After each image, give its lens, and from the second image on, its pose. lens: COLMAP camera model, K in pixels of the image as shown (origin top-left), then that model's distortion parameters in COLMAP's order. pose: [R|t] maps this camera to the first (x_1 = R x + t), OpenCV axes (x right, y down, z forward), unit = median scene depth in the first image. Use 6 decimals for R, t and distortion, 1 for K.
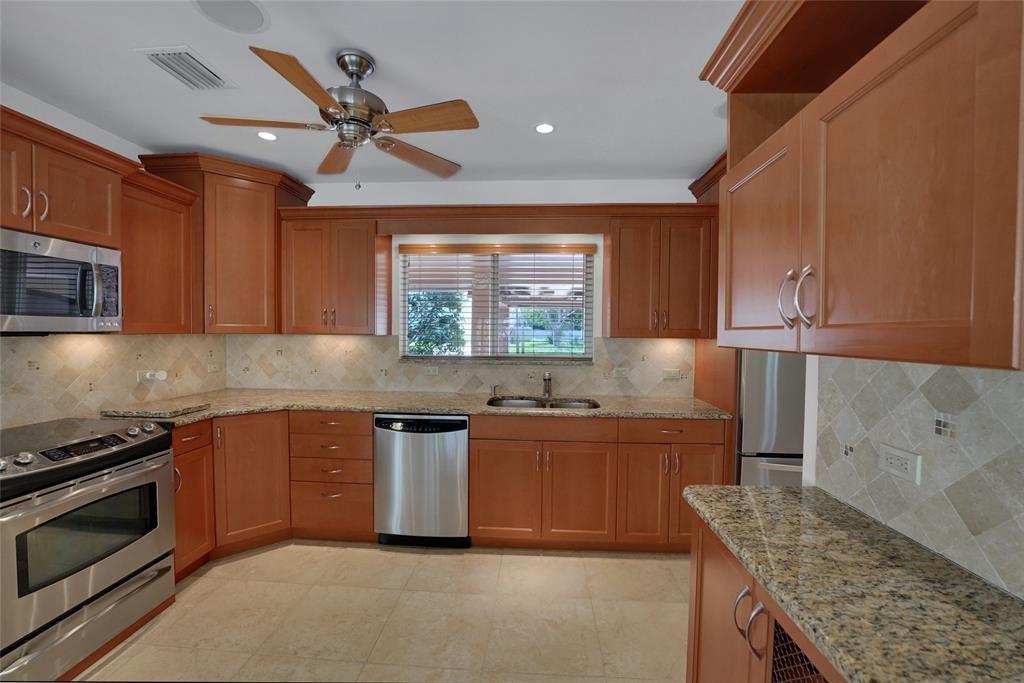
lens RADIAL K [[420.3, 0, 508.0], [0, 420.3, 343.2], [0, 0, 1]] dist [-0.001172, -0.000065]
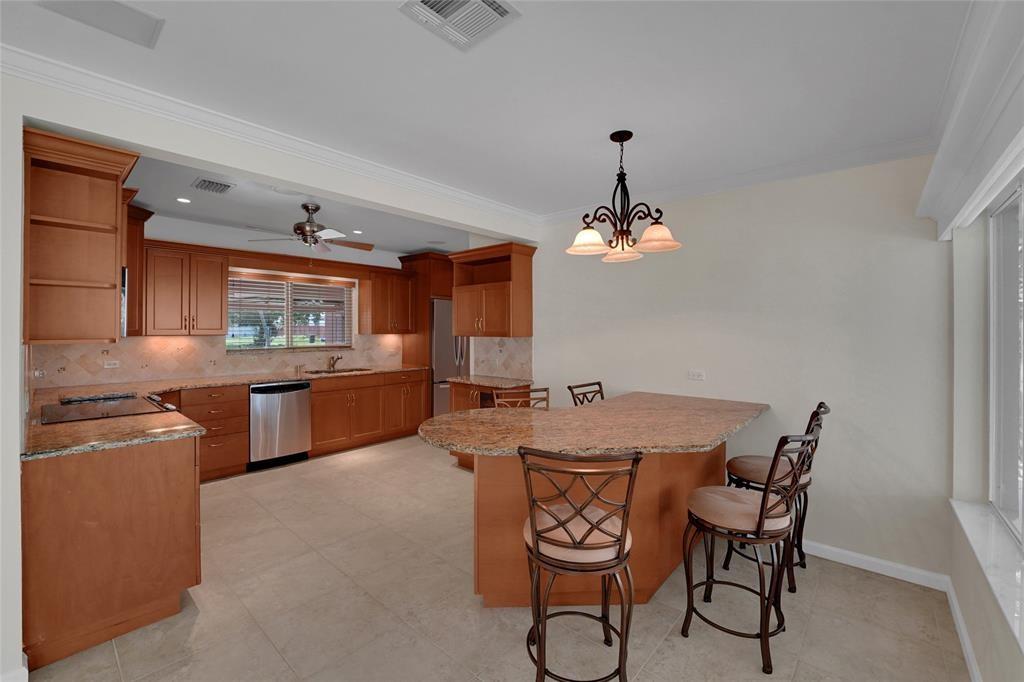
lens RADIAL K [[427.8, 0, 512.2], [0, 427.8, 326.5], [0, 0, 1]] dist [-0.030810, 0.000221]
pose [[0.604775, -0.003492, 0.796389, -0.828668], [0.027308, 0.999493, -0.016355, 0.001570], [-0.795928, 0.031639, 0.604564, -0.616541]]
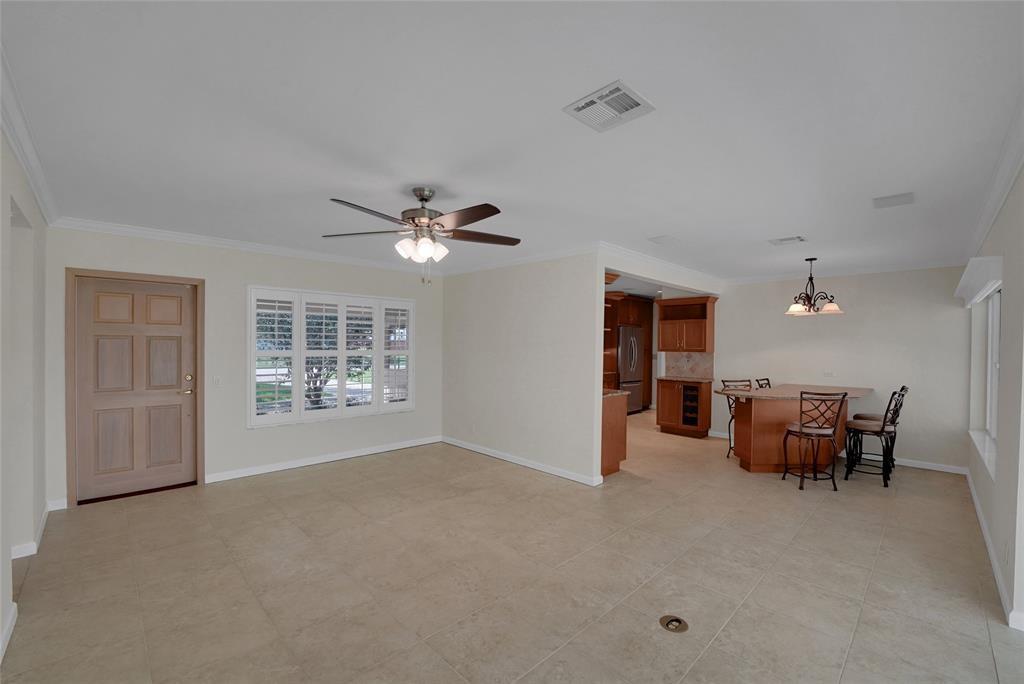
lens RADIAL K [[436.0, 0, 507.8], [0, 436.0, 345.7], [0, 0, 1]] dist [-0.032213, -0.000047]
pose [[0.665275, -0.006481, 0.746570, -2.114462], [0.018119, 0.999808, -0.007466, -0.022788], [-0.746378, 0.018494, 0.665265, -0.543737]]
